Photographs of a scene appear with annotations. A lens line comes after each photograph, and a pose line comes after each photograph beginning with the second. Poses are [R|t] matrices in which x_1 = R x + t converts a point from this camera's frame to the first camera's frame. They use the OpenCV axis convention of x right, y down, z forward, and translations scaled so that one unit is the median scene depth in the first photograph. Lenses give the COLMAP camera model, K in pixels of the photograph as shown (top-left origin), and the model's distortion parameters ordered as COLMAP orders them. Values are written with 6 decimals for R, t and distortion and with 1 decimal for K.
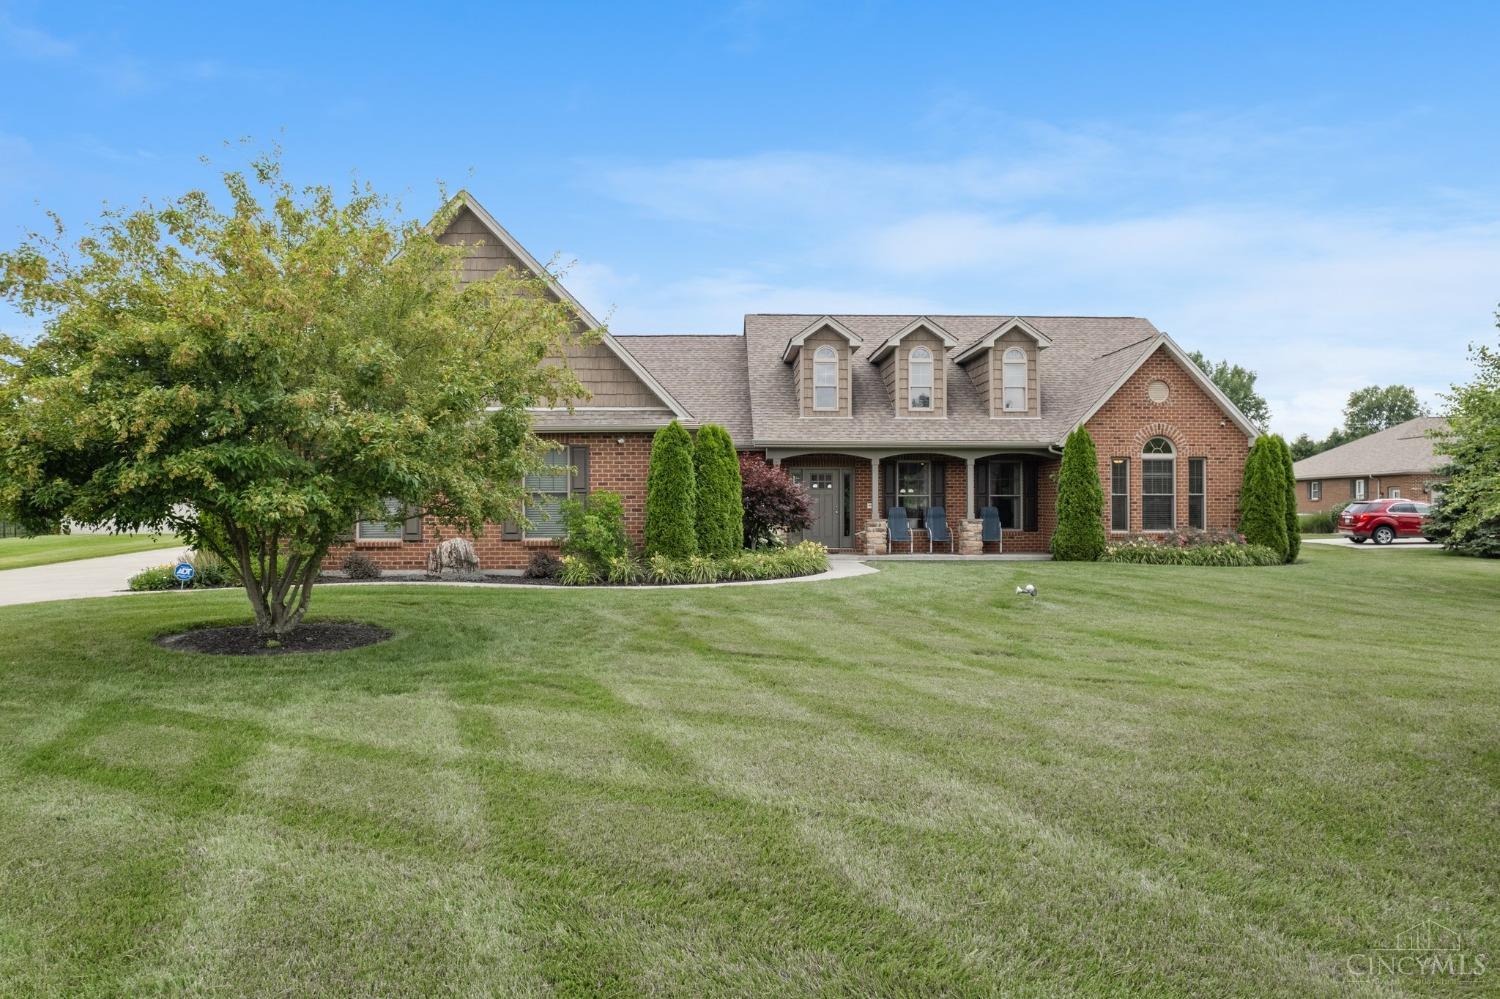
lens RADIAL K [[968.2, 0, 755.1], [0, 968.2, 498.5], [0, 0, 1]] dist [-0.025888, 0.004857]
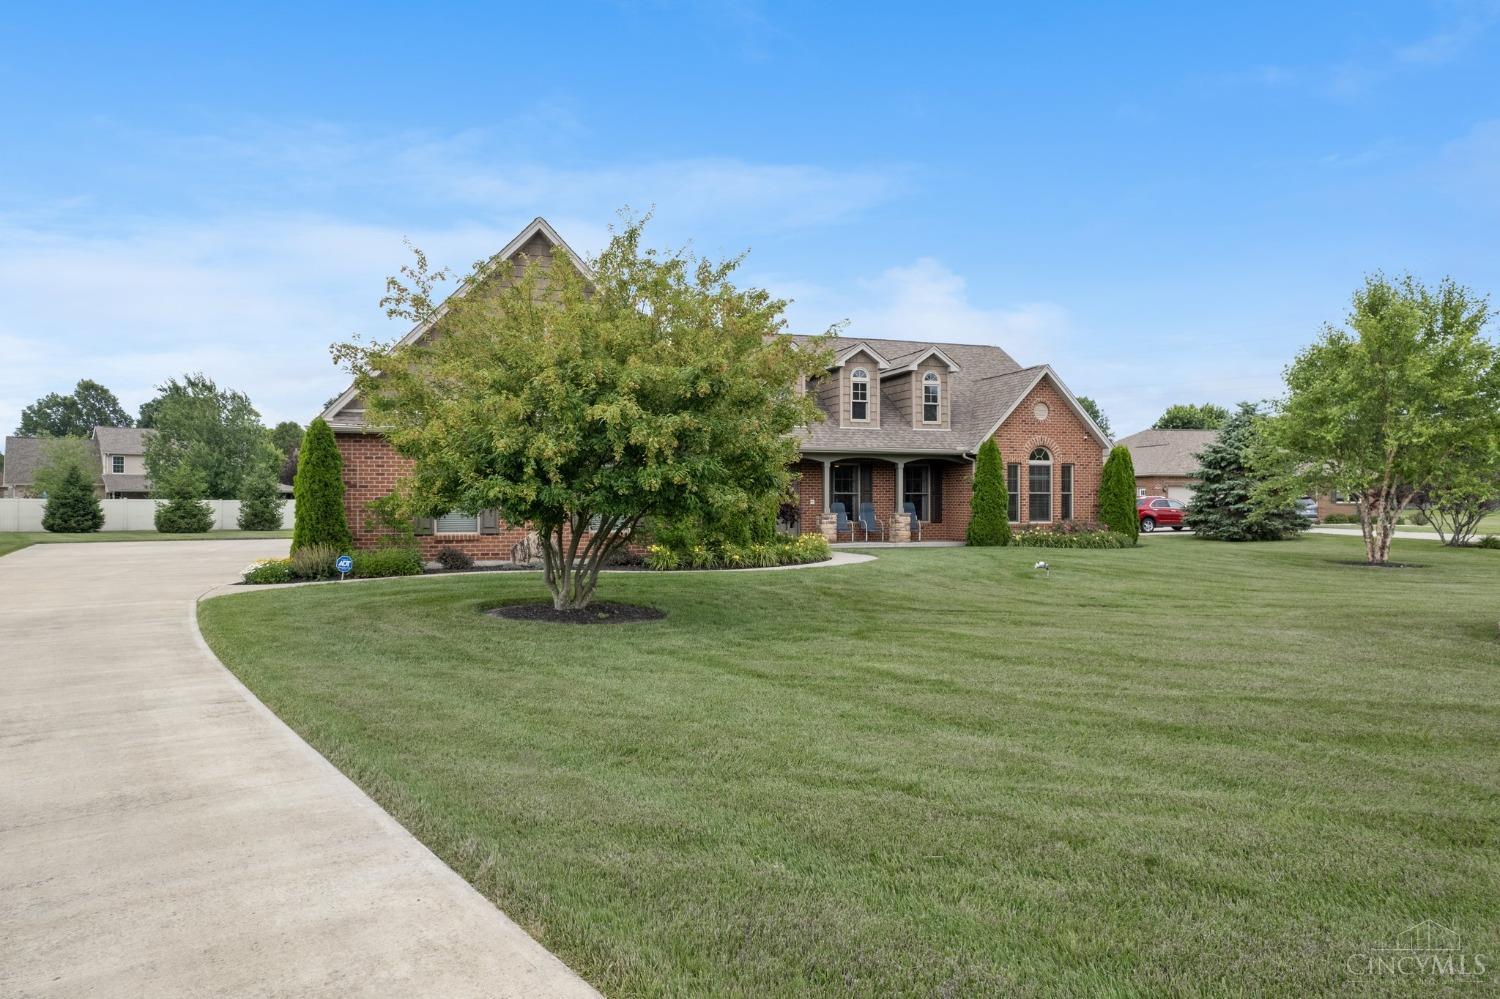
lens RADIAL K [[968.2, 0, 752.2], [0, 968.2, 495.9], [0, 0, 1]] dist [-0.025888, 0.004857]
pose [[0.960561, 0.002187, 0.278062, -0.301267], [-0.002954, 0.999993, 0.002339, -0.002188], [-0.278055, -0.003068, 0.960560, -0.108087]]
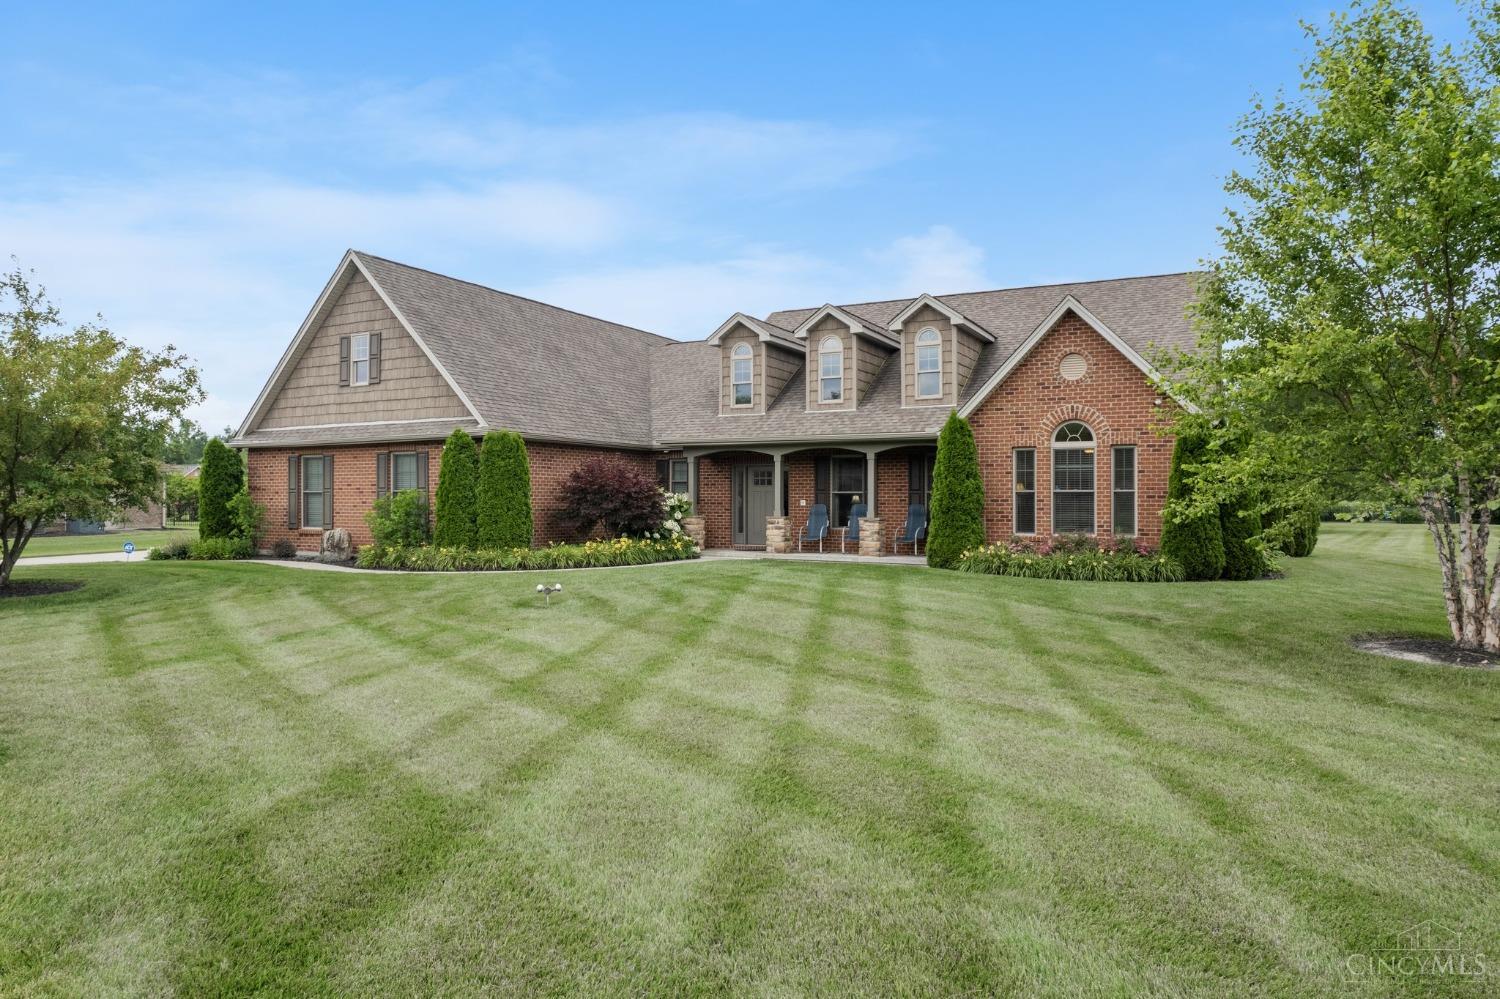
lens RADIAL K [[968.2, 0, 740.8], [0, 968.2, 495.5], [0, 0, 1]] dist [-0.025888, 0.004857]
pose [[0.864234, 0.000653, -0.503090, 0.607701], [0.002178, 0.999985, 0.005040, -0.005094], [0.503086, -0.005451, 0.864219, 0.141098]]
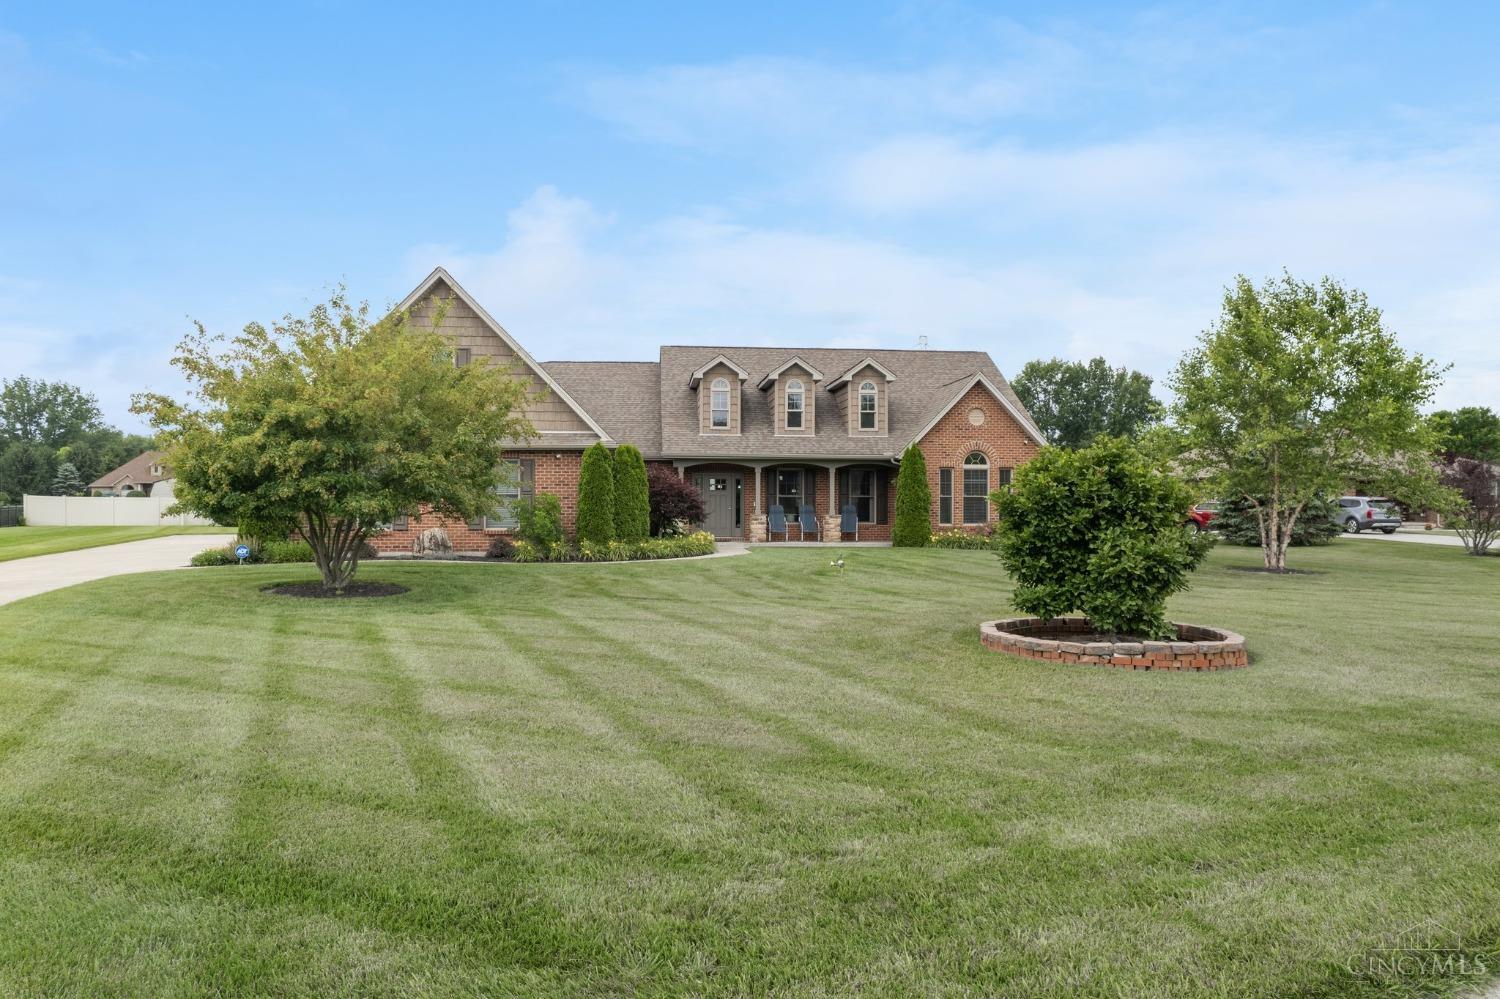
lens RADIAL K [[968.2, 0, 753.4], [0, 968.2, 498.6], [0, 0, 1]] dist [-0.025888, 0.004857]
pose [[0.997834, 0.003938, 0.065665, 0.035073], [-0.004395, 0.999967, 0.006810, -0.008589], [-0.065637, -0.007084, 0.997818, -0.289496]]
